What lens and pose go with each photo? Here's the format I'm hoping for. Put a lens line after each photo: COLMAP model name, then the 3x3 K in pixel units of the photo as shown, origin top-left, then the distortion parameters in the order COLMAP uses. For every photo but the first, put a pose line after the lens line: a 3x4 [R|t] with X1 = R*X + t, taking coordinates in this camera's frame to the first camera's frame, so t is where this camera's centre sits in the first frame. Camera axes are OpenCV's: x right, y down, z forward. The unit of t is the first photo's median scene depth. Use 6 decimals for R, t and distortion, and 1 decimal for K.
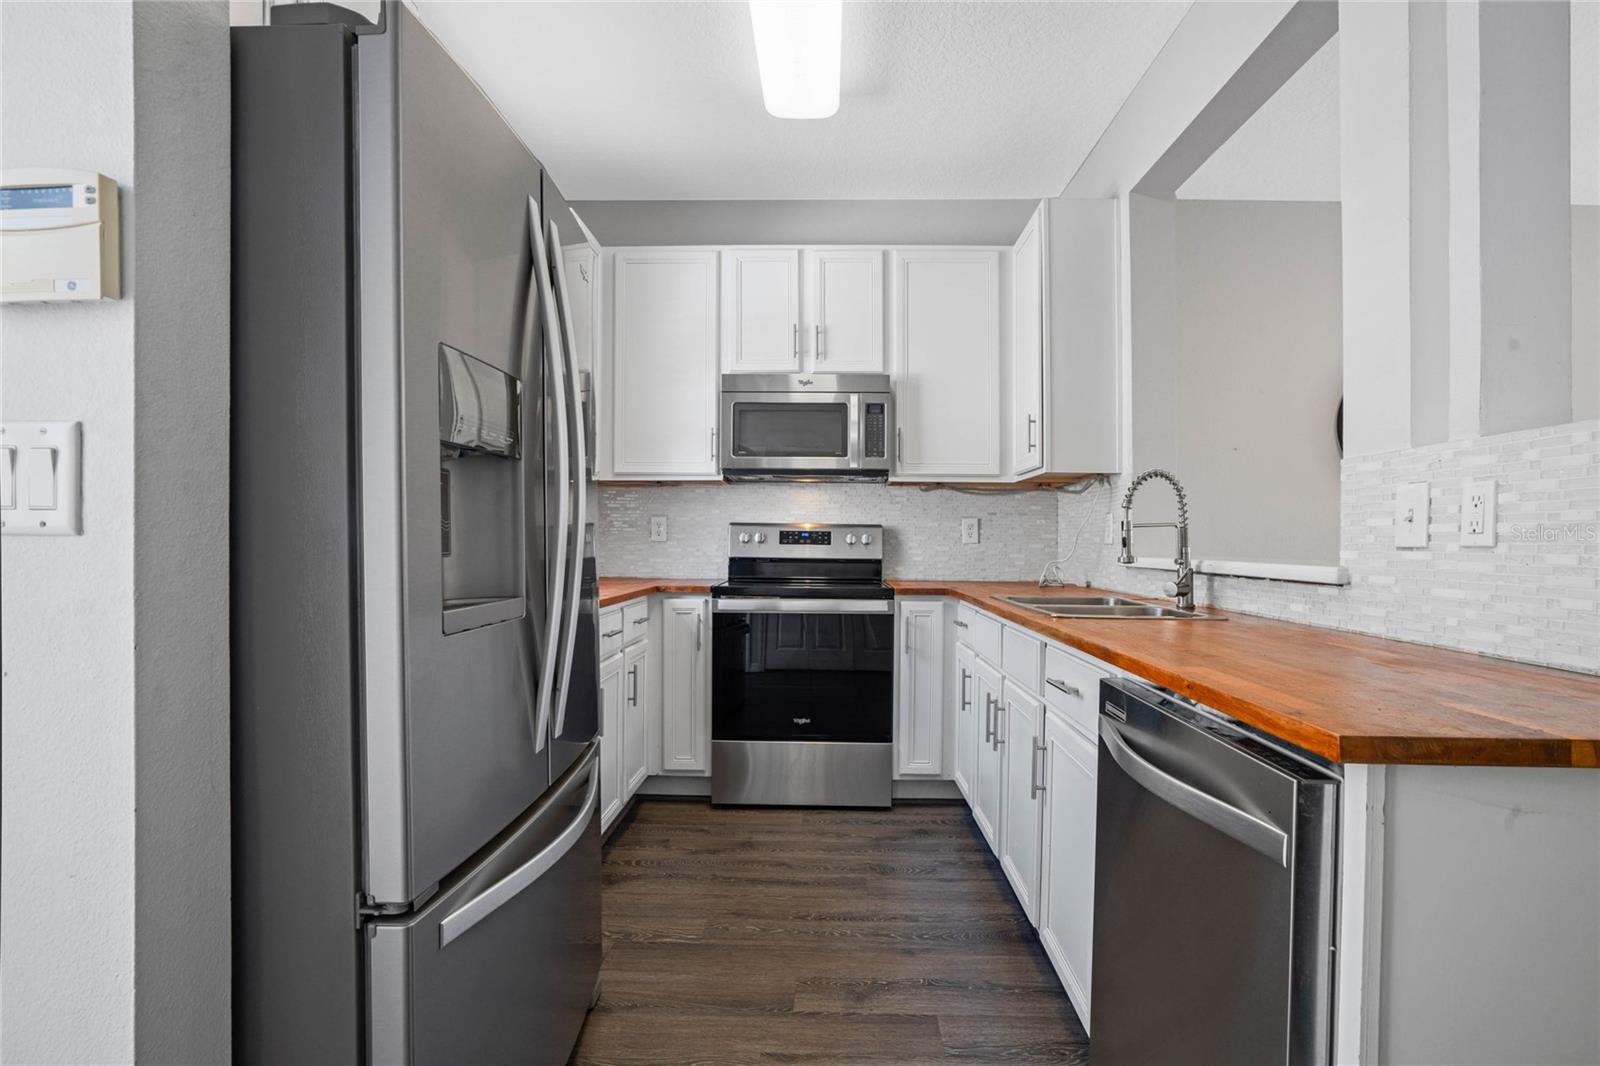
lens RADIAL K [[784.6, 0, 800.0], [0, 784.6, 533.0], [0, 0, 1]] dist [-0.002420, -0.000181]
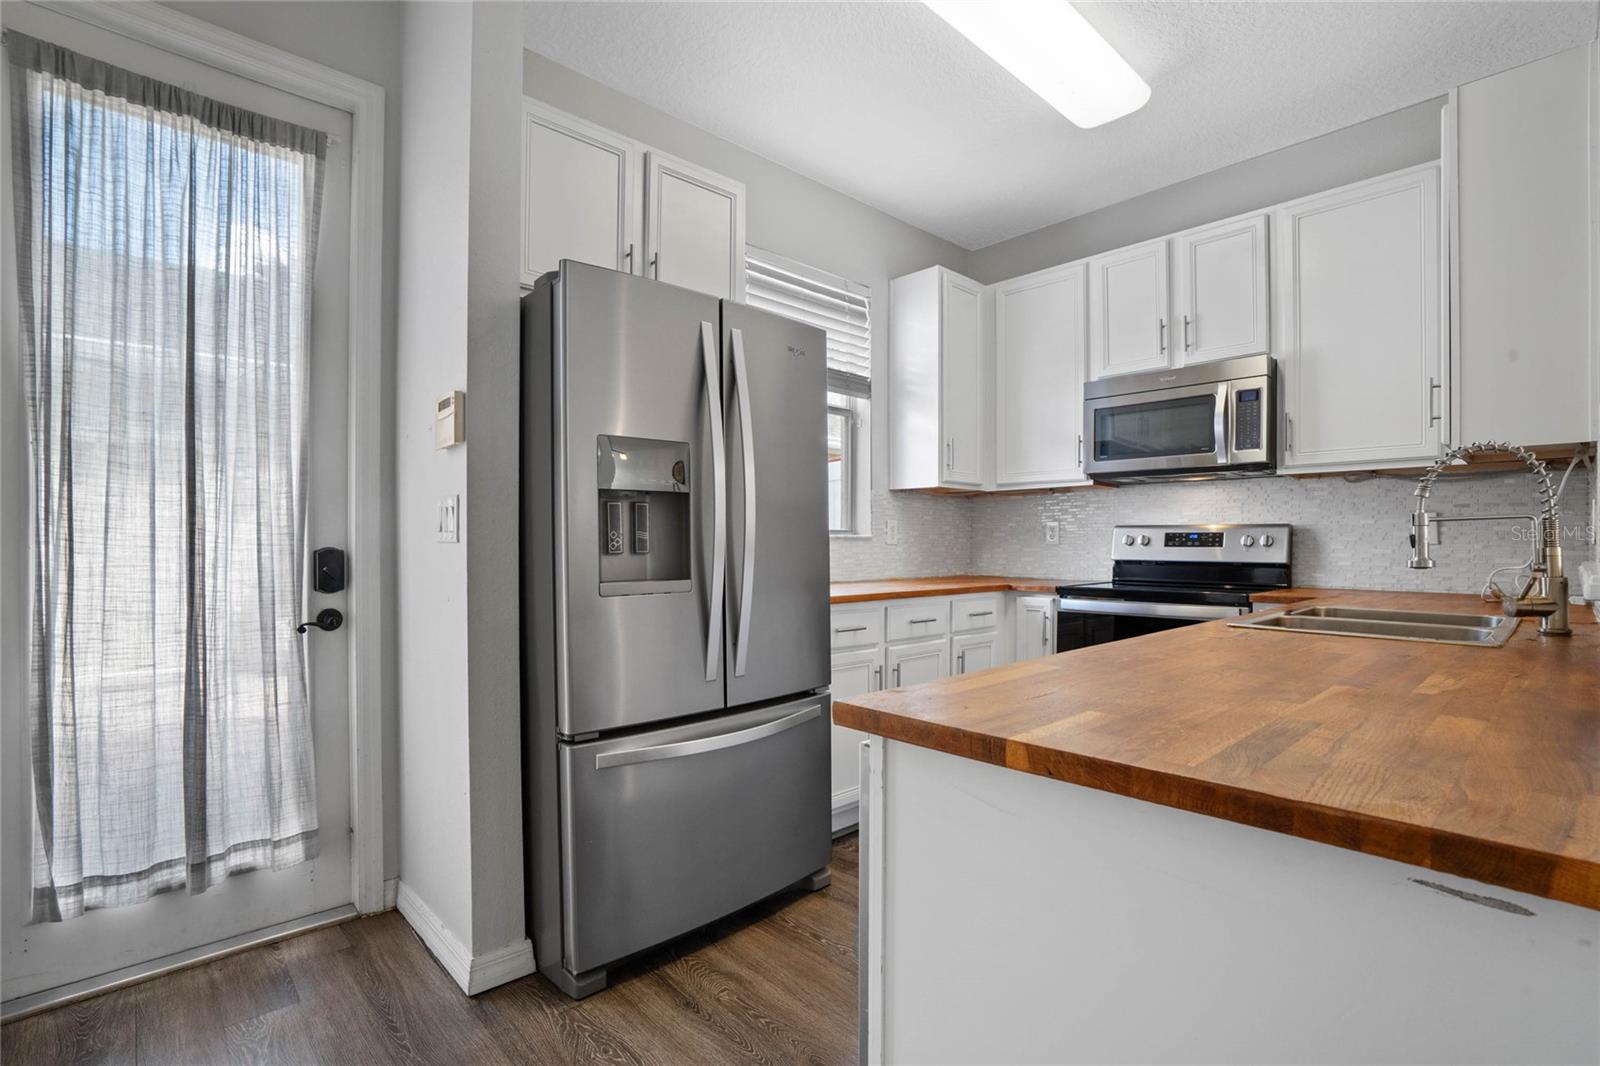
lens RADIAL K [[745.1, 0, 800.5], [0, 745.1, 552.8], [0, 0, 1]] dist [-0.021406, -0.000046]
pose [[0.709441, 0.001599, -0.704763, 0.318480], [0.011962, 0.999826, 0.014310, 0.003481], [0.704664, -0.018583, 0.709298, 0.036724]]
